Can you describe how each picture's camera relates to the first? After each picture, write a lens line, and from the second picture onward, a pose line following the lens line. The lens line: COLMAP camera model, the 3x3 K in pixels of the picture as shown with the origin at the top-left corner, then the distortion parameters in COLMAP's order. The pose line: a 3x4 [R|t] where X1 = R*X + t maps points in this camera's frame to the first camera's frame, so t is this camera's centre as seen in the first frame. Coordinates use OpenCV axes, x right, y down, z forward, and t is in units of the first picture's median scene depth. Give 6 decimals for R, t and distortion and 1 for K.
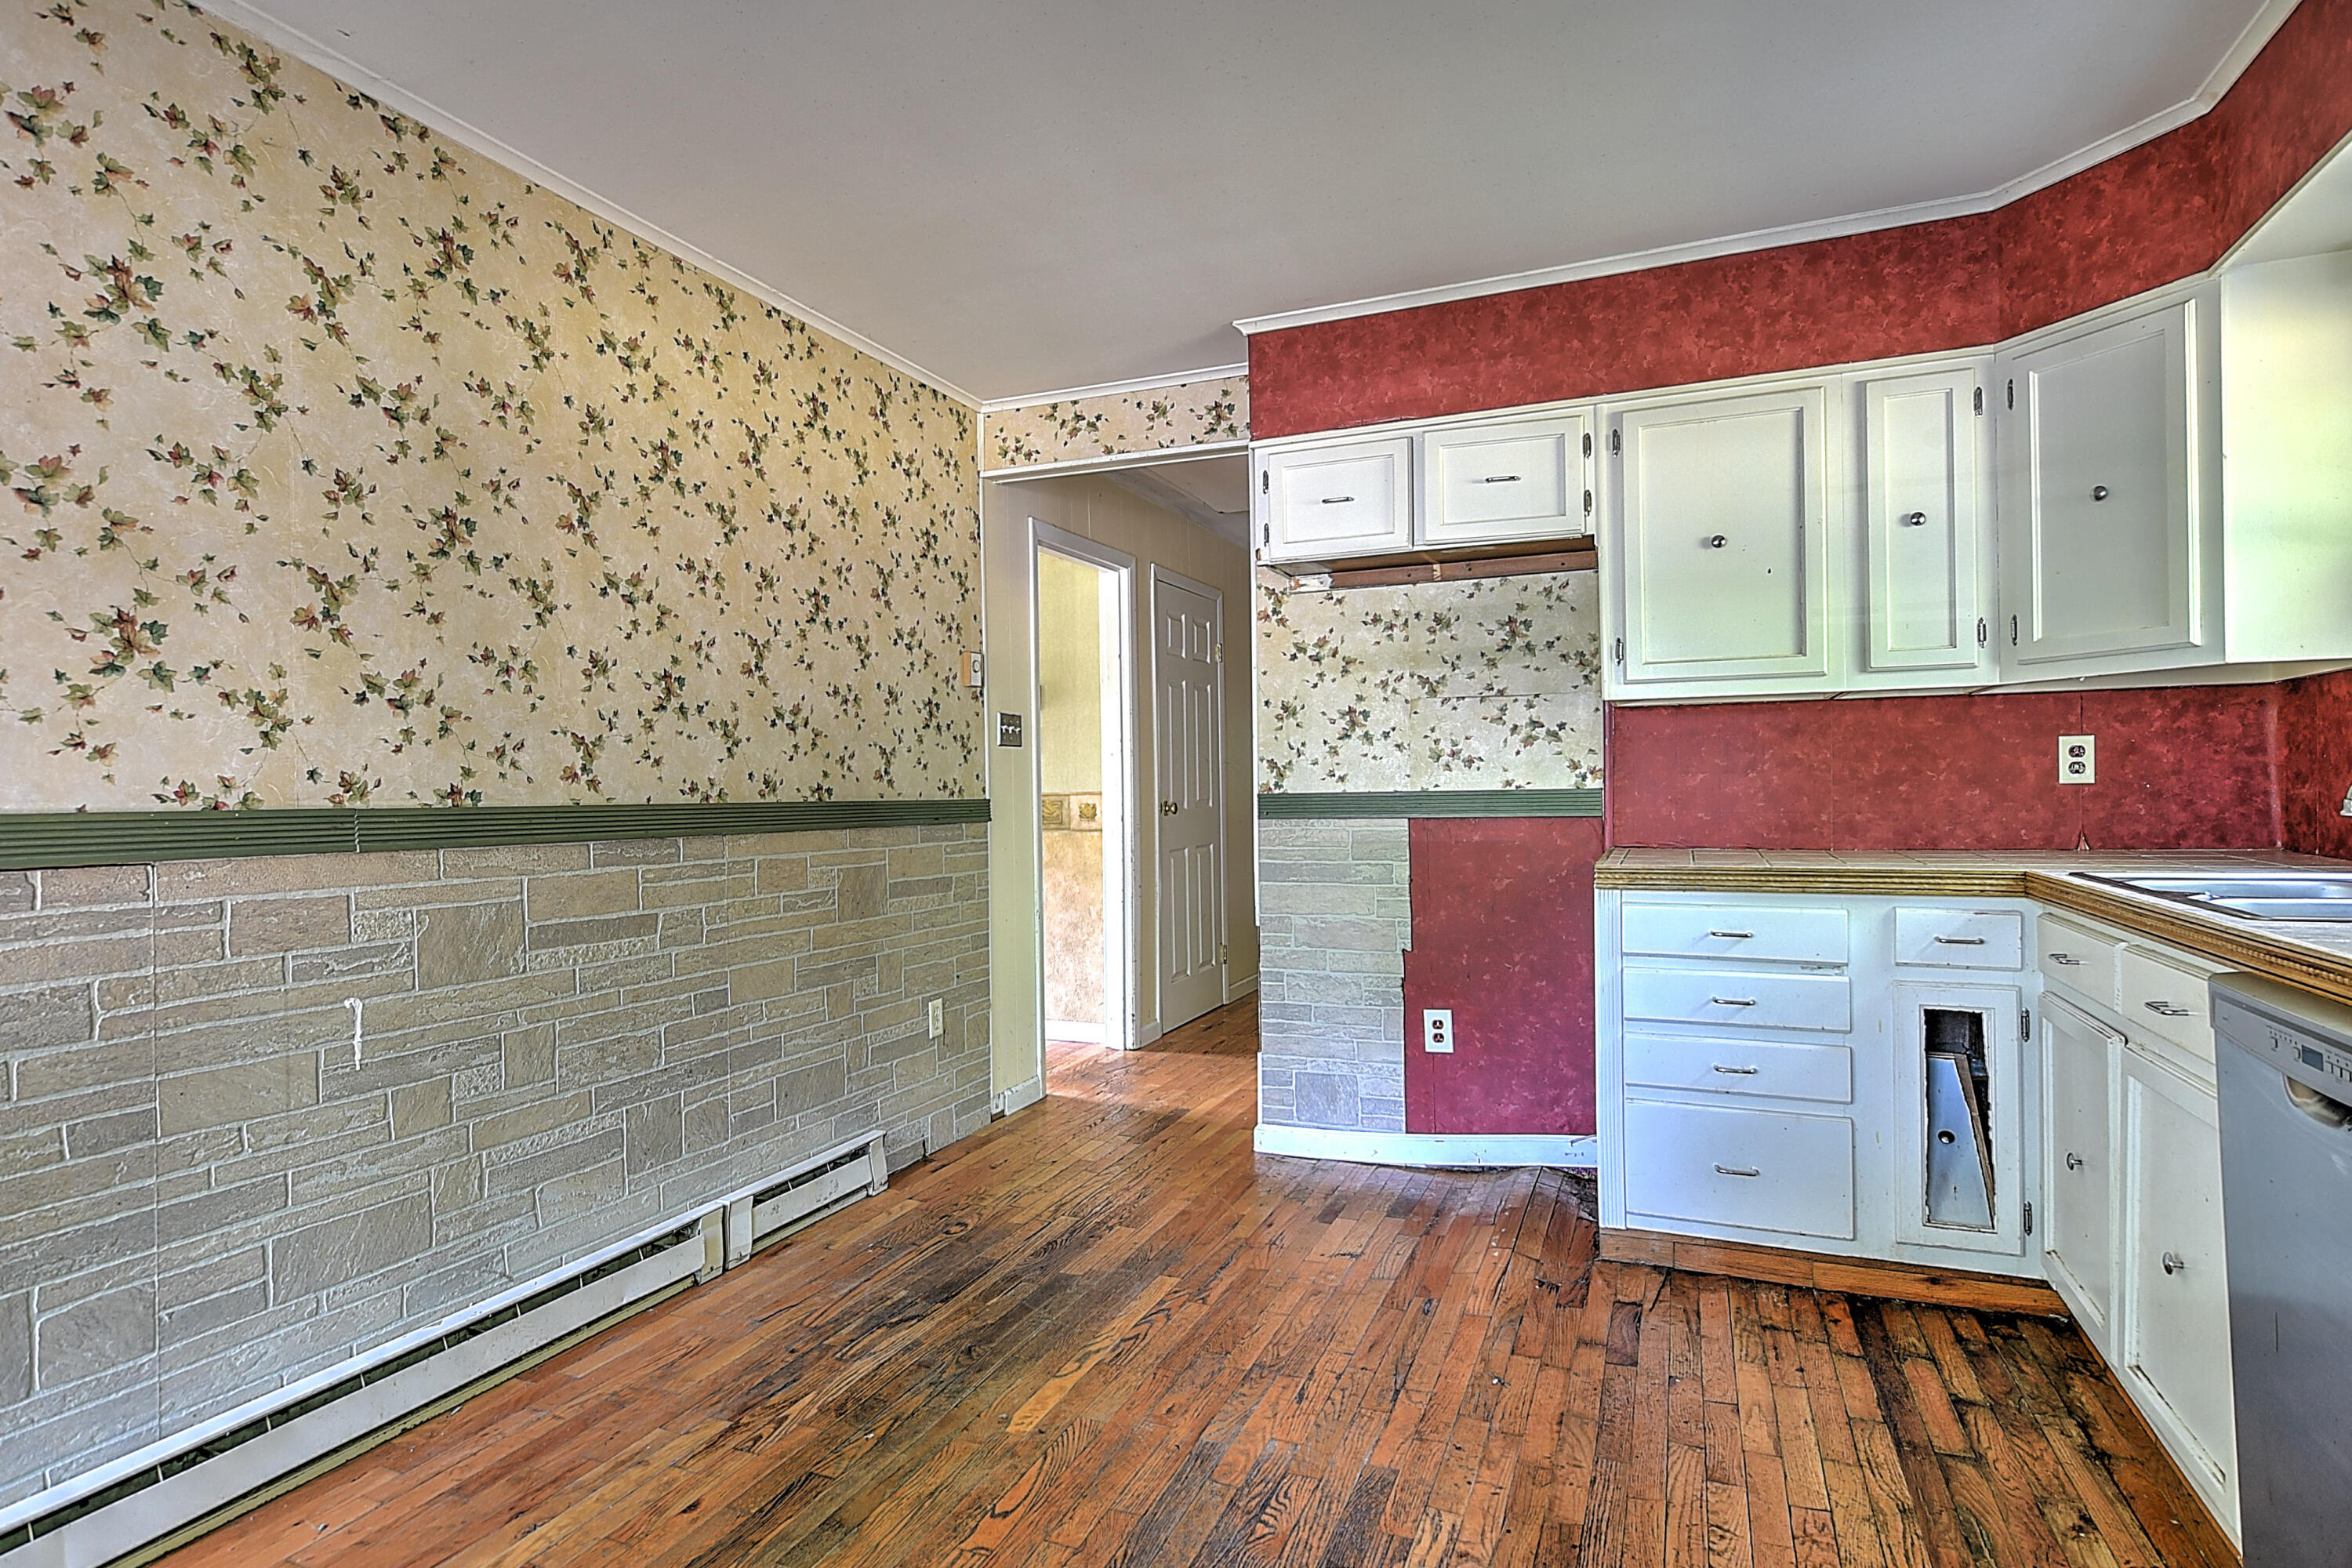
lens RADIAL K [[1211.6, 0, 1165.9], [0, 1211.6, 784.6], [0, 0, 1]] dist [-0.010491, 0.003773]
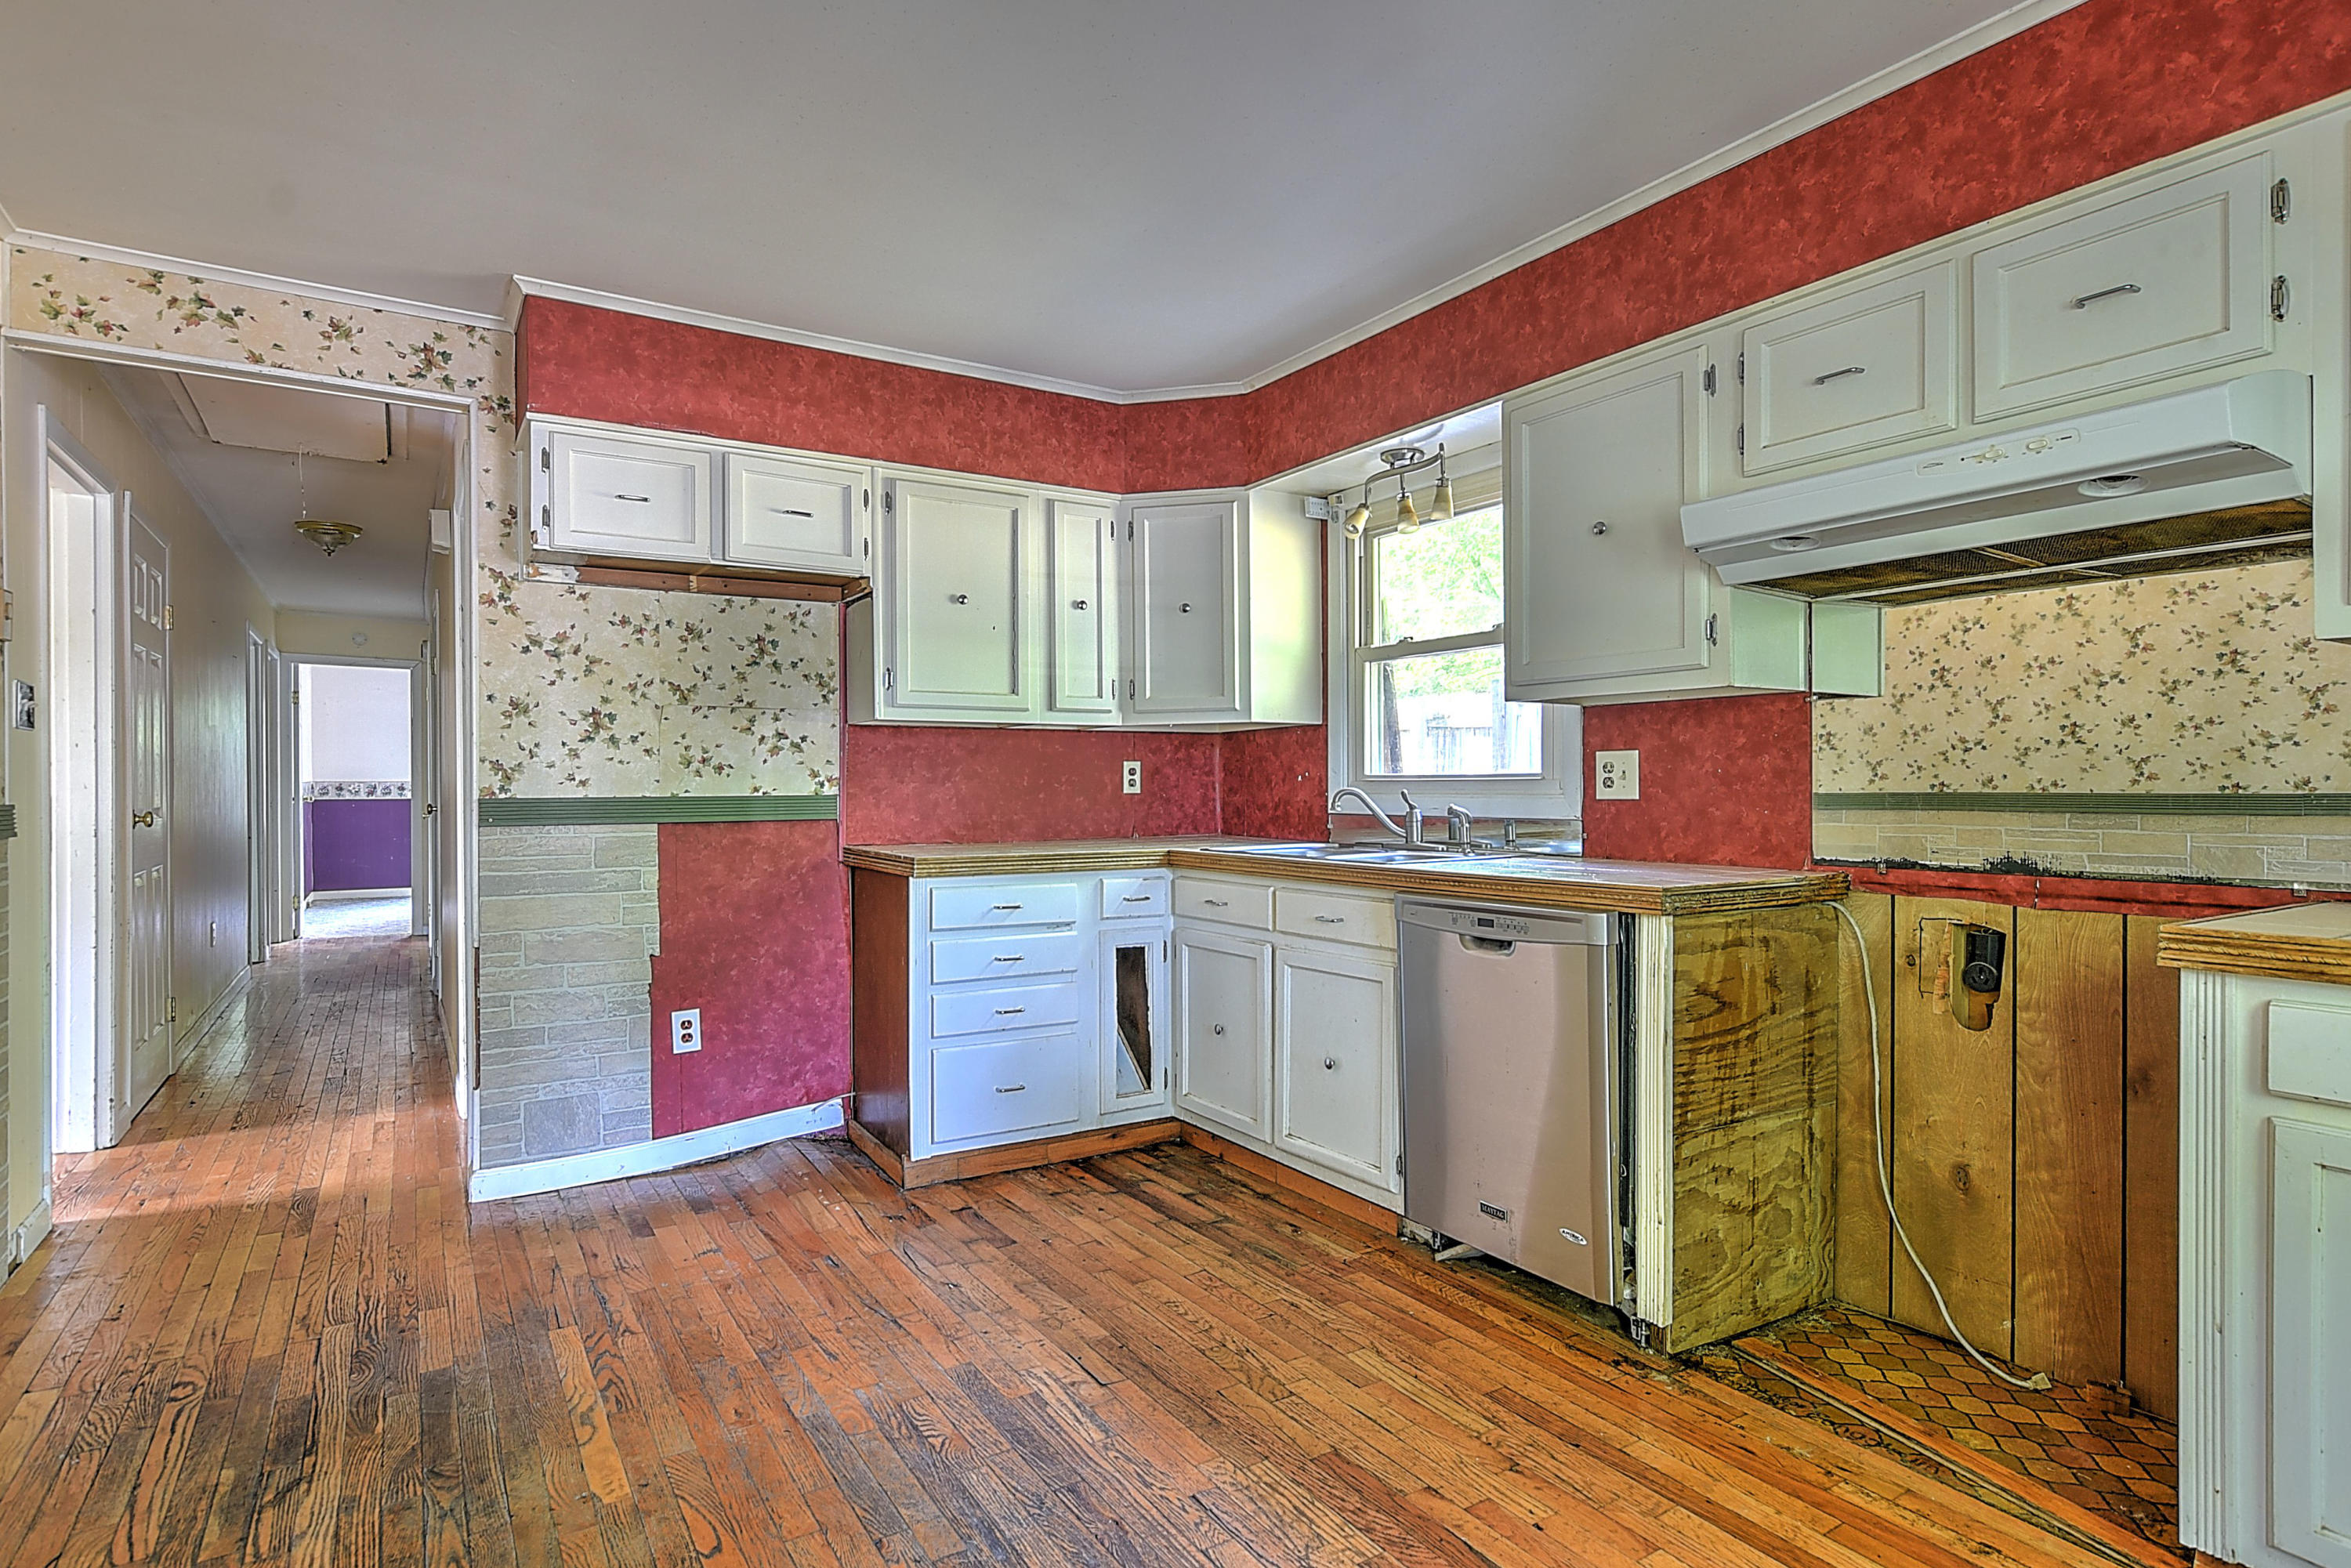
lens RADIAL K [[1211.0, 0, 1155.4], [0, 1211.0, 785.2], [0, 0, 1]] dist [-0.010491, 0.003773]
pose [[0.577487, 0.011844, 0.816314, -0.466495], [-0.006836, 0.999930, -0.009672, 0.003632], [-0.816371, 0.000005, 0.577528, 0.106388]]
